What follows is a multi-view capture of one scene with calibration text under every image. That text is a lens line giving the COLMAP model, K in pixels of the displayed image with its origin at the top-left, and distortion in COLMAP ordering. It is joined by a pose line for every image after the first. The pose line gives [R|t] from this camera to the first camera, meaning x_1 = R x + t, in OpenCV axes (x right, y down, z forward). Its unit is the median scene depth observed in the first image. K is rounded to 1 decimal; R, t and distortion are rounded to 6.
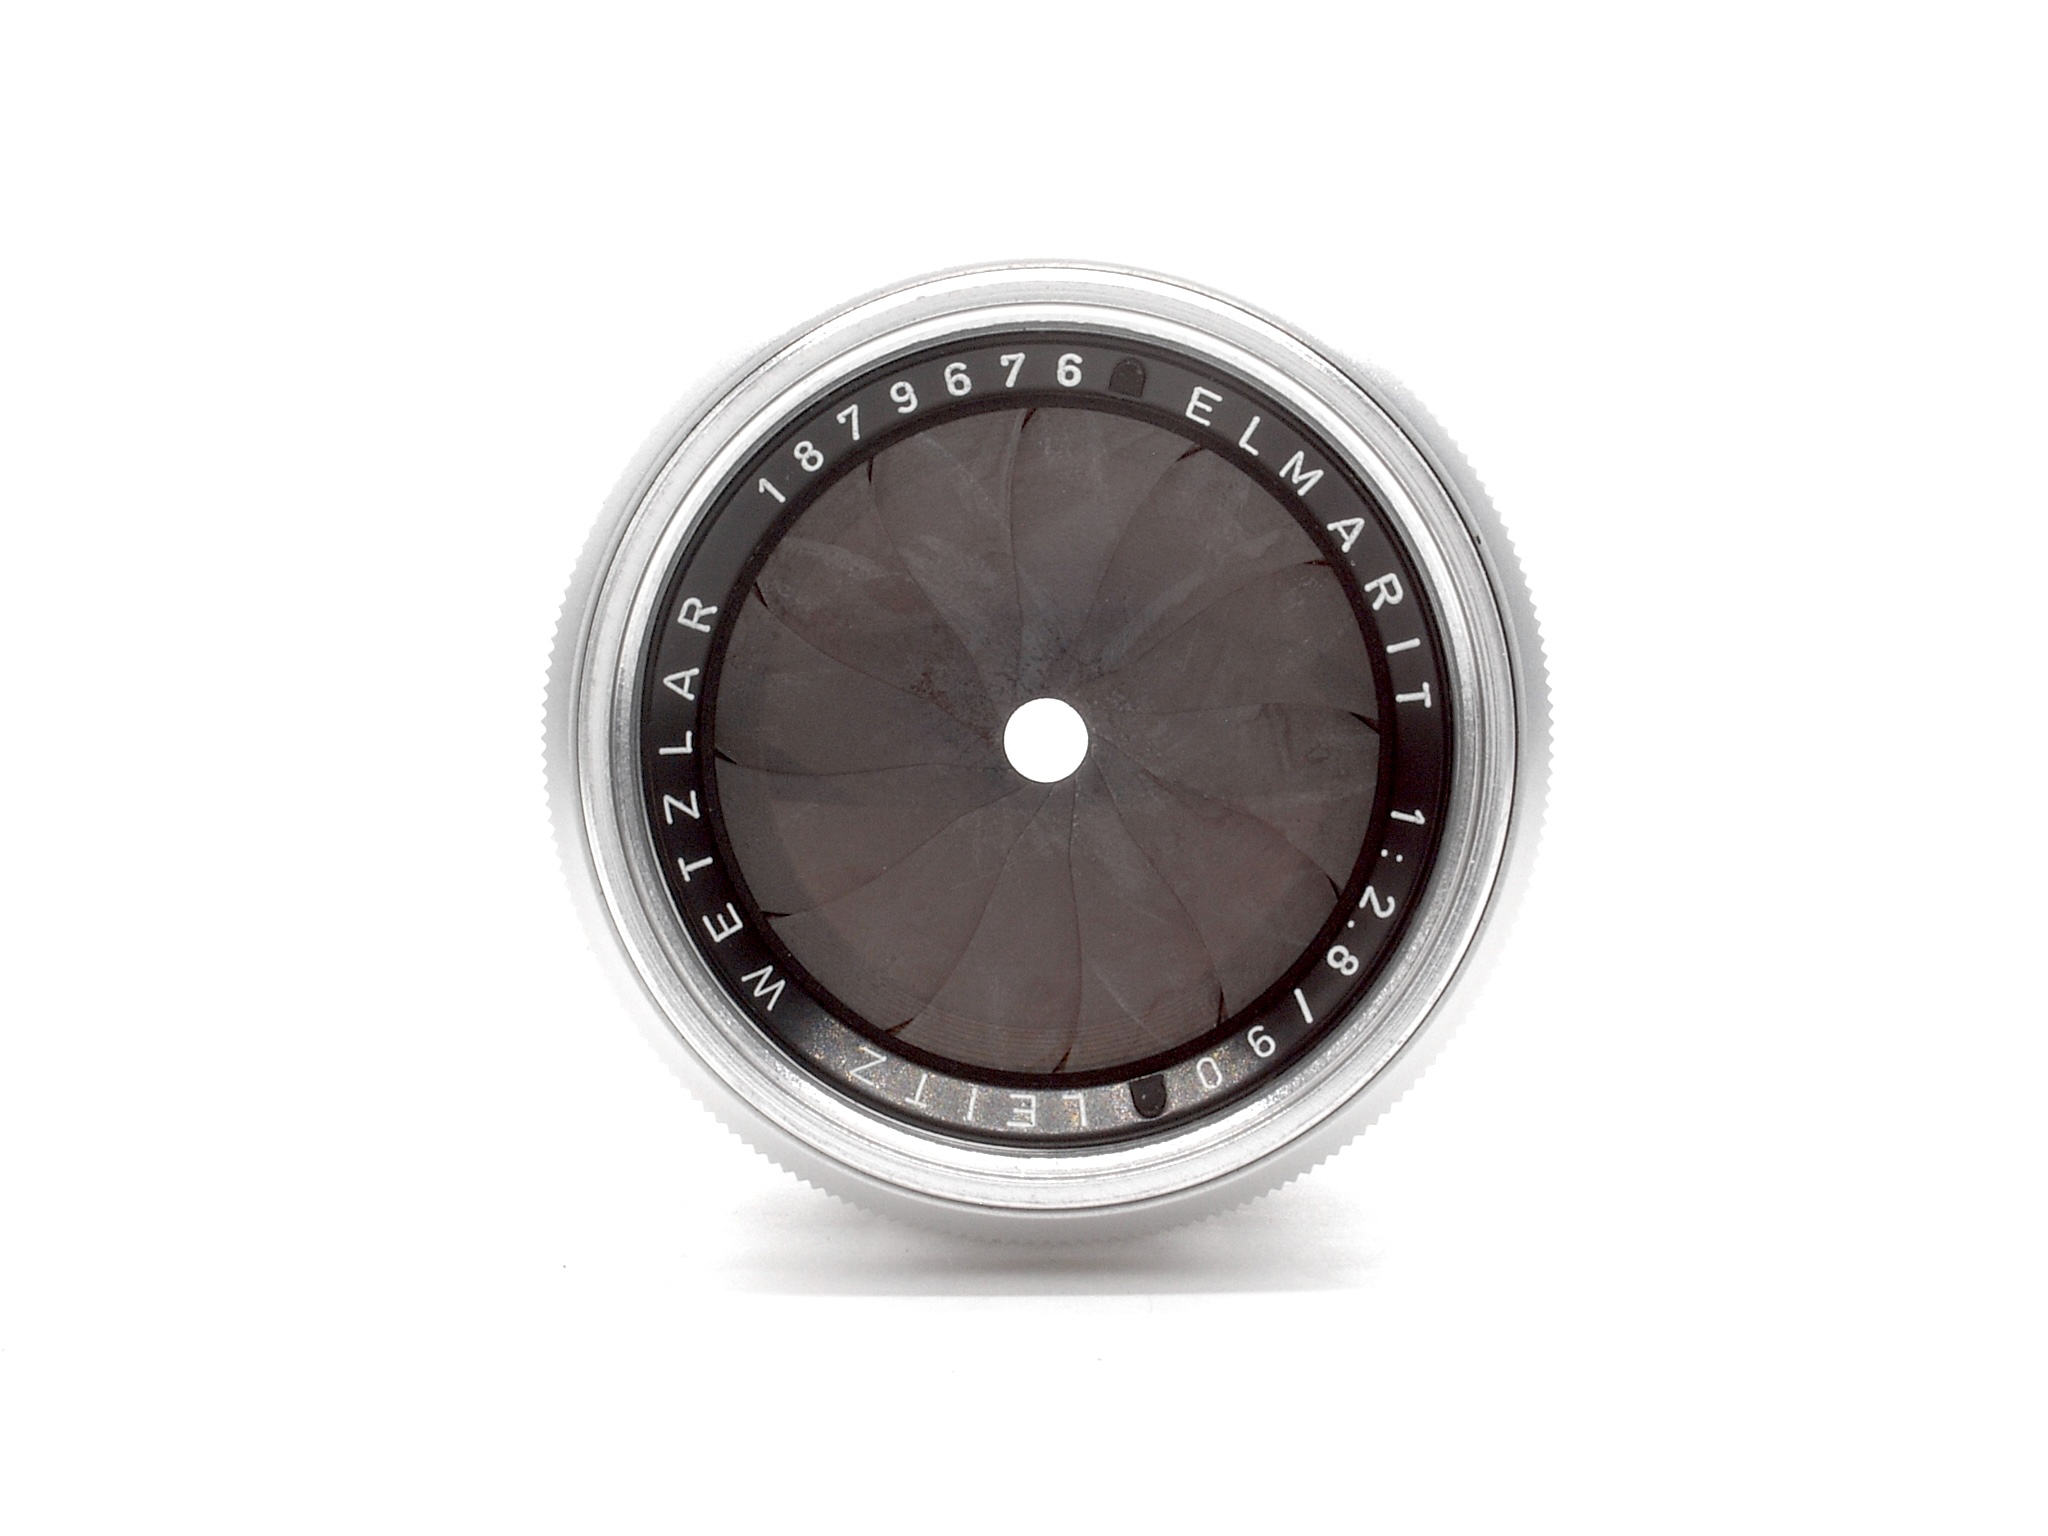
lens RADIAL K [[4299.3, 0, 1024.8], [0, 4299.3, 770.0], [0, 0, 1]] dist [0.231164, 0.000000]
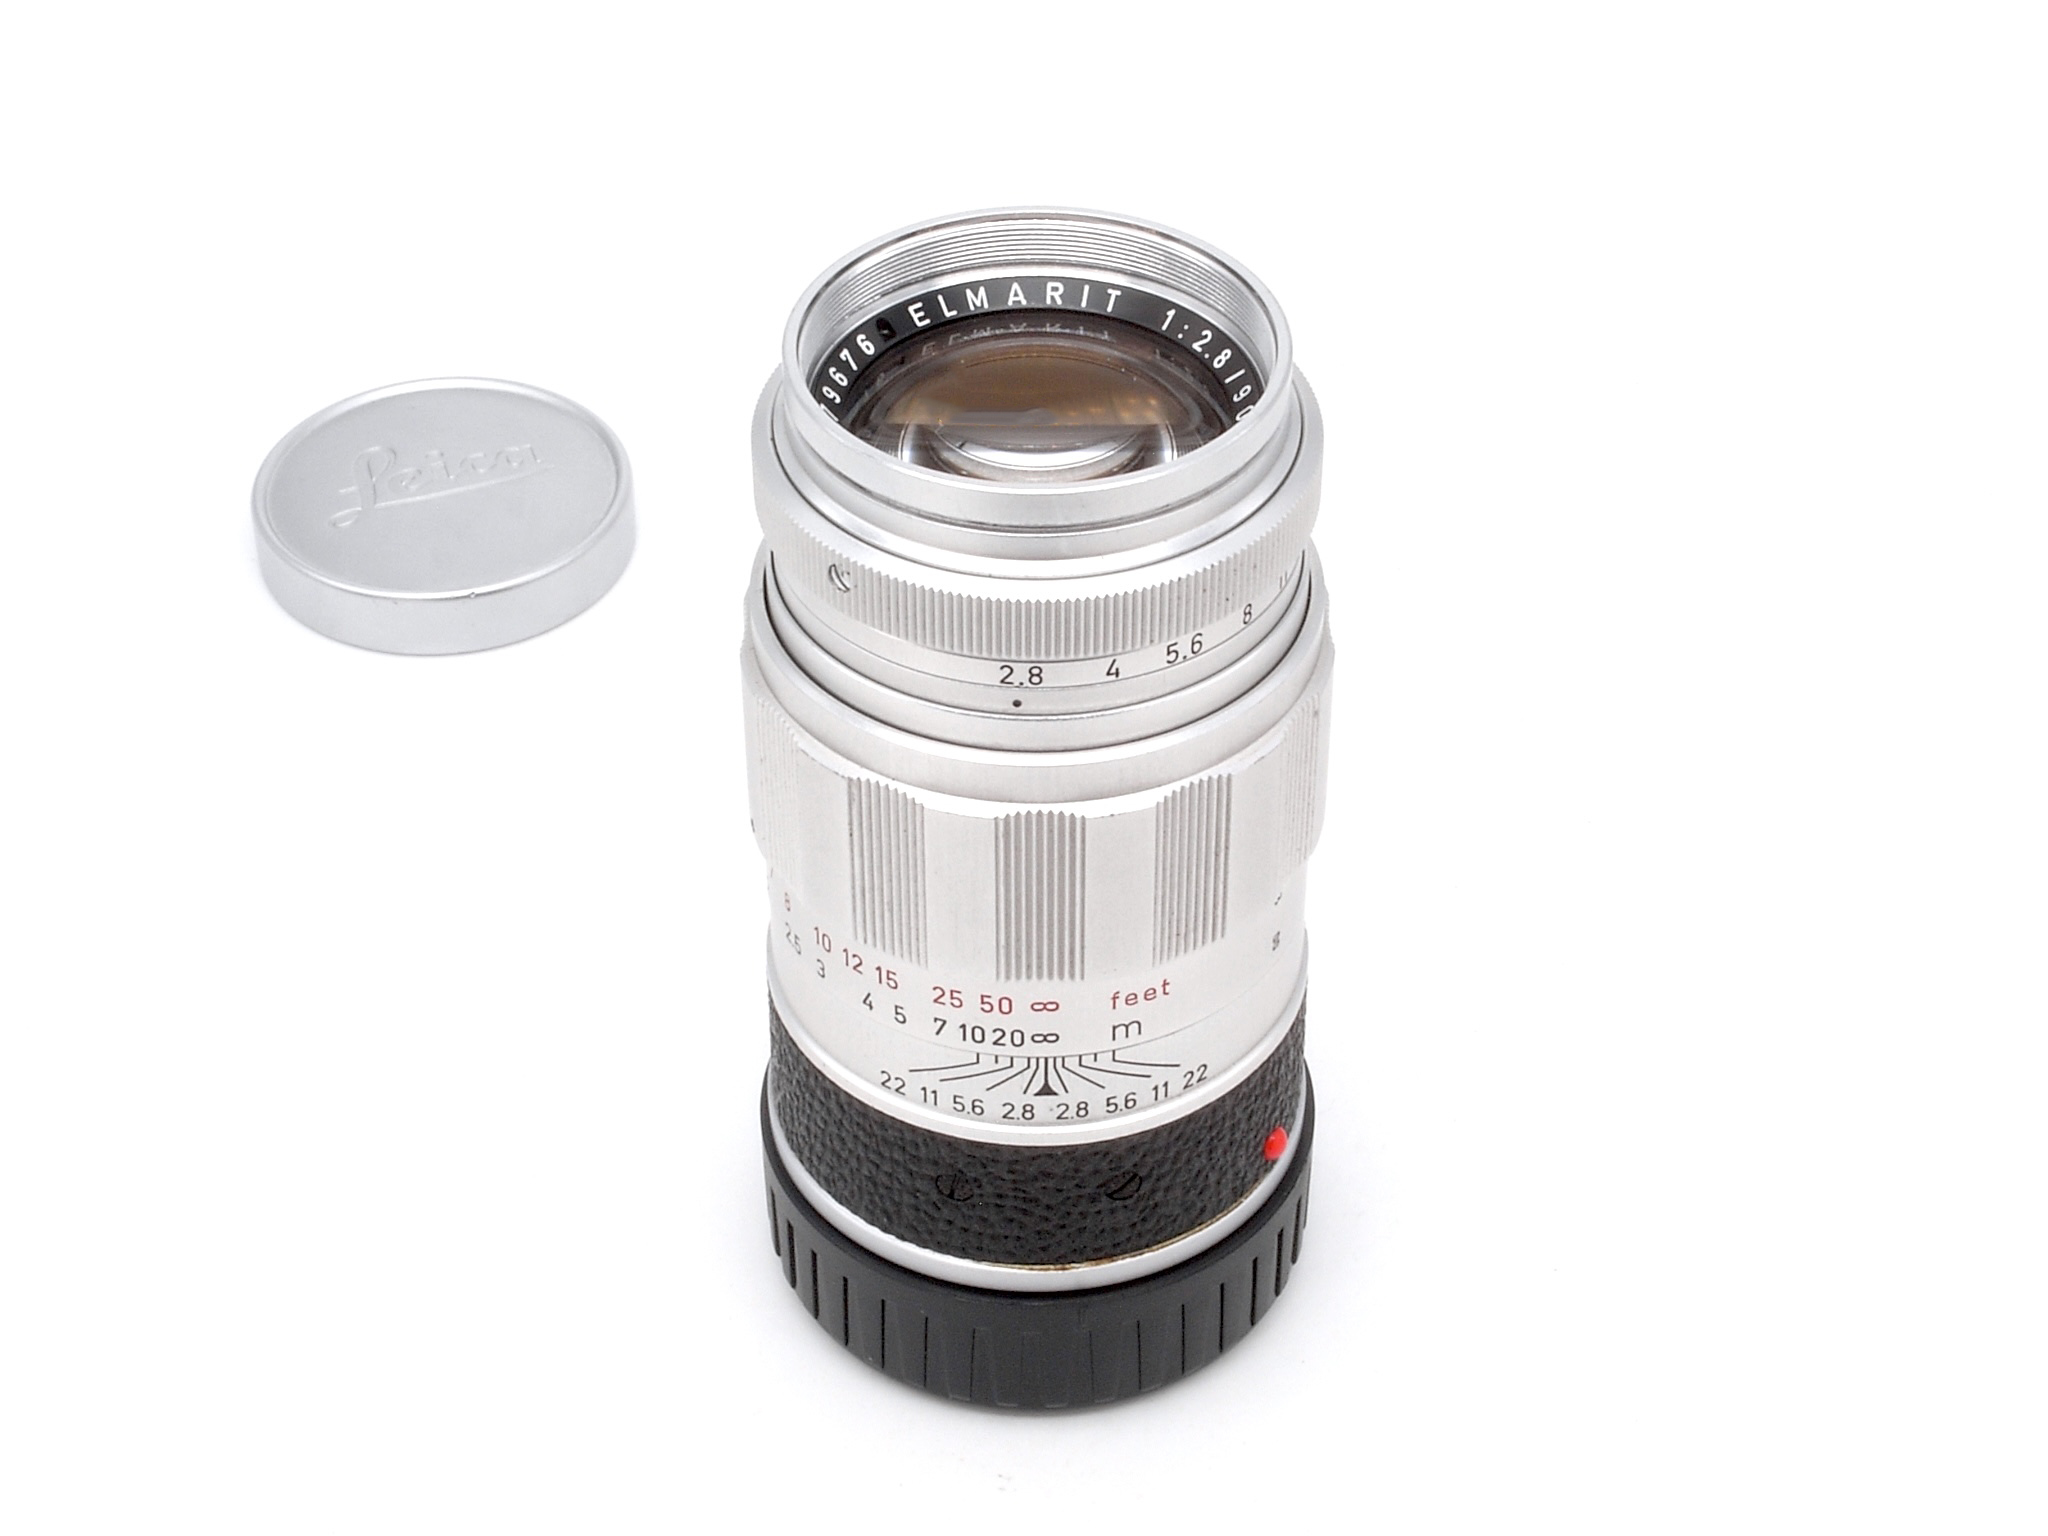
lens RADIAL K [[4299.3, 0, 1034.5], [0, 4299.3, 770.7], [0, 0, 1]] dist [0.231164, 0.000000]
pose [[0.484927, -0.542324, 0.686098, -1.306131], [0.874135, 0.276261, -0.399459, 0.749422], [0.027094, 0.793451, 0.608031, 0.032998]]
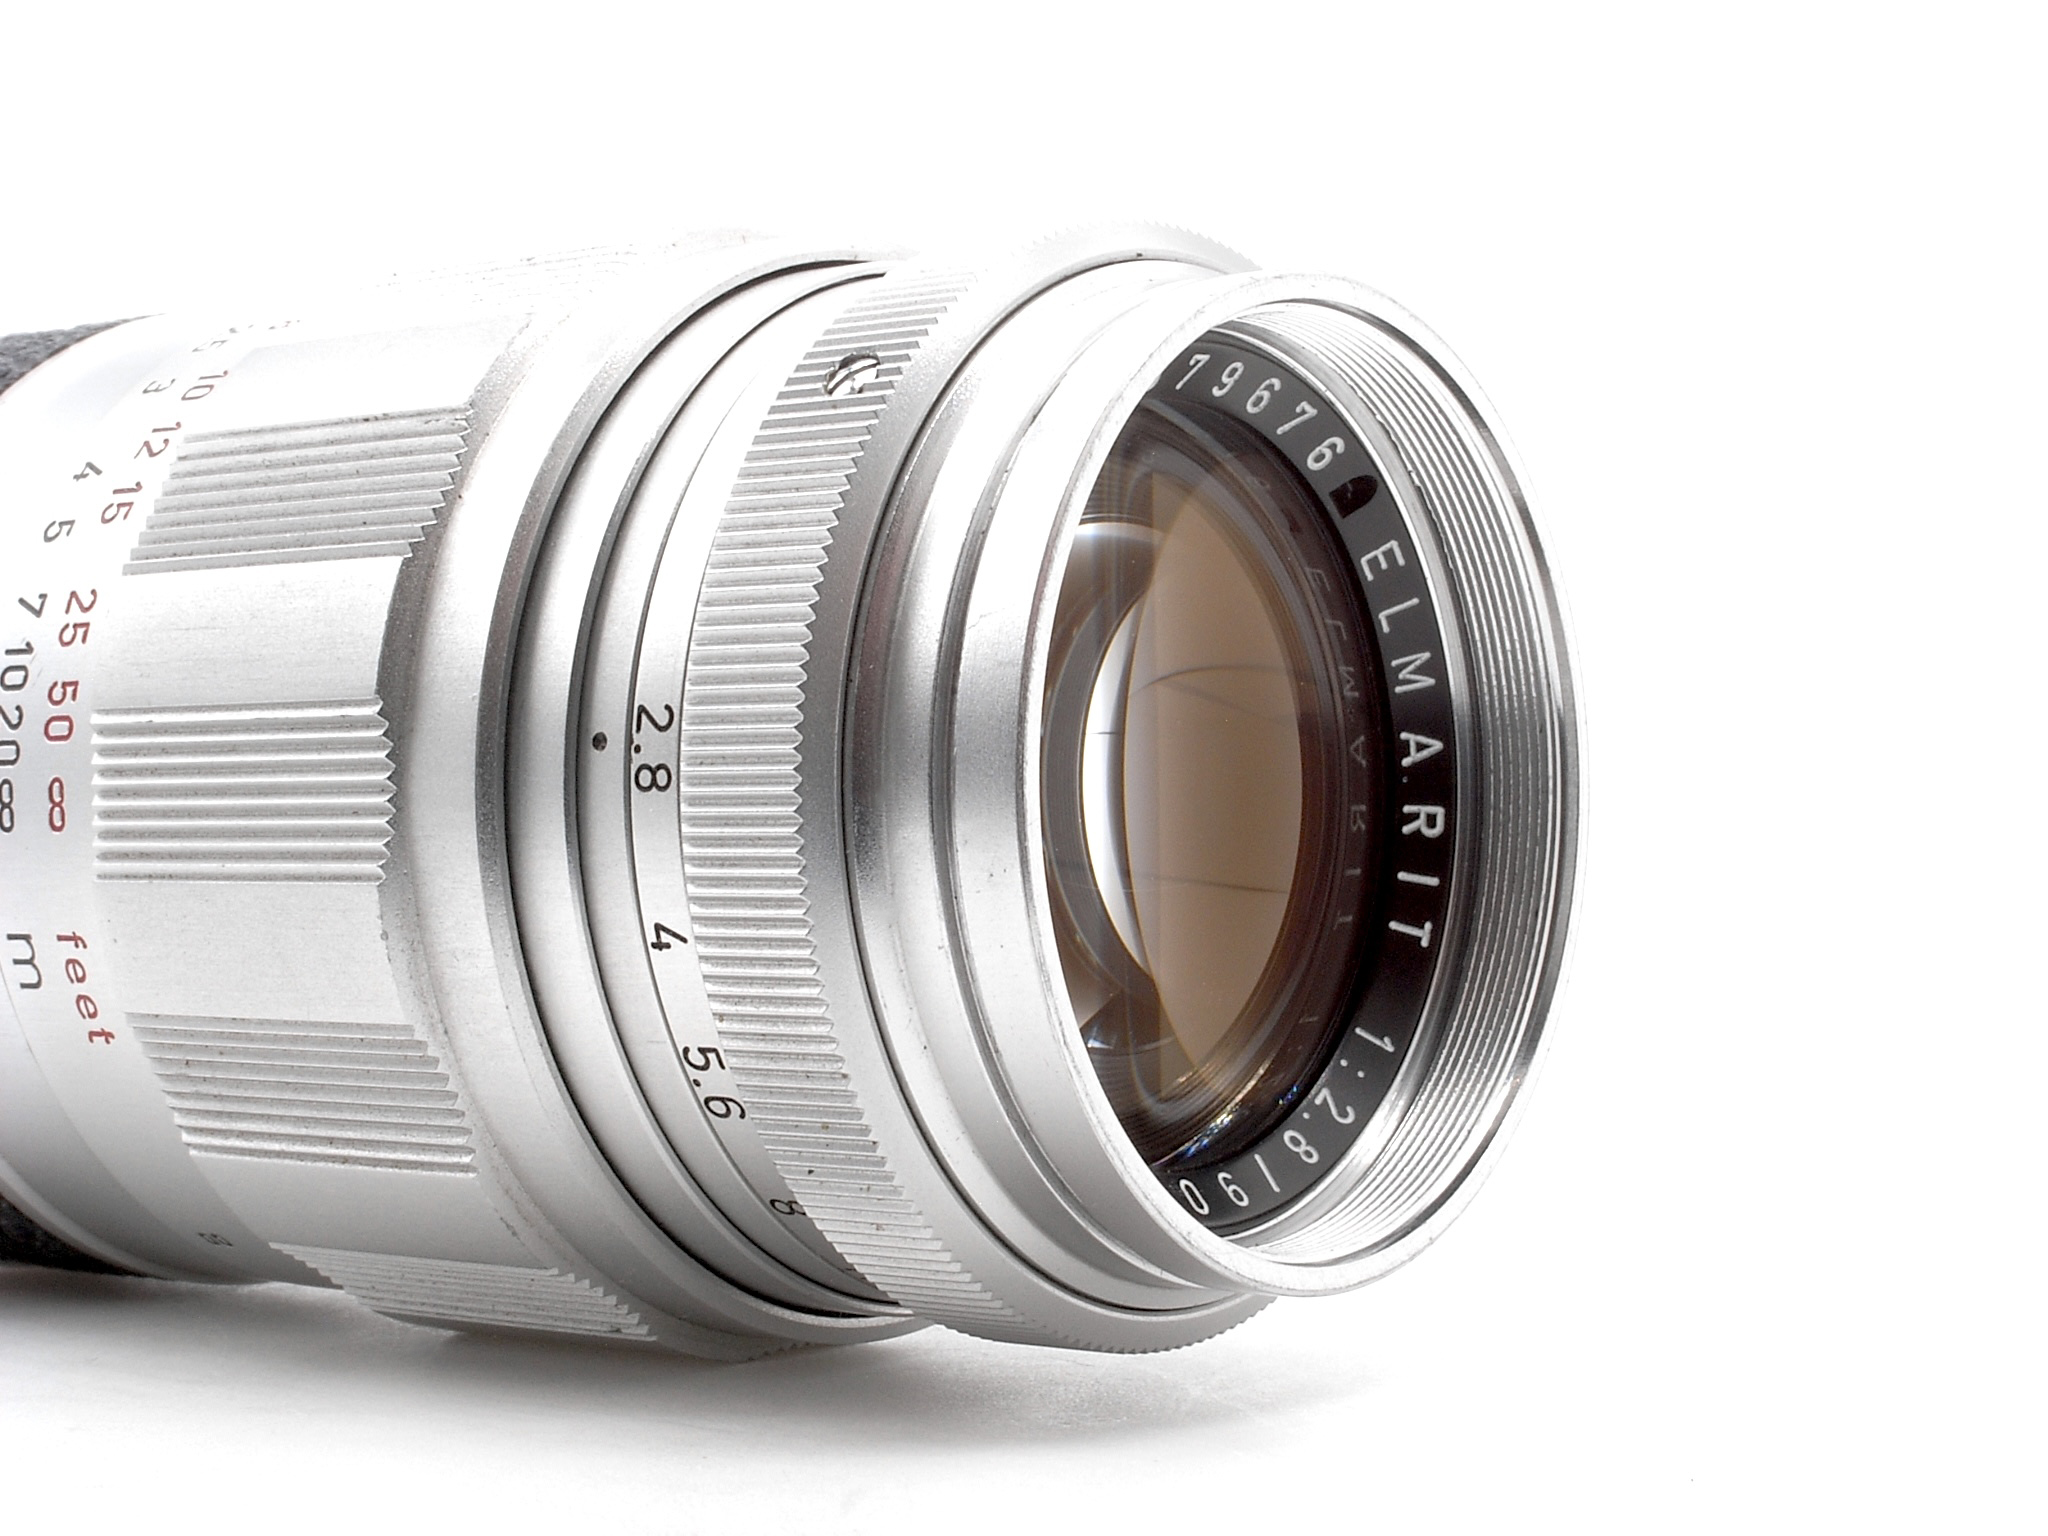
lens RADIAL K [[4299.3, 0, 1021.9], [0, 4299.3, 760.6], [0, 0, 1]] dist [0.231164, 0.000000]
pose [[0.517471, 0.496120, 0.697200, -0.647828], [-0.260362, 0.867427, -0.424008, 0.382594], [-0.815129, 0.037887, 0.578039, 0.510320]]
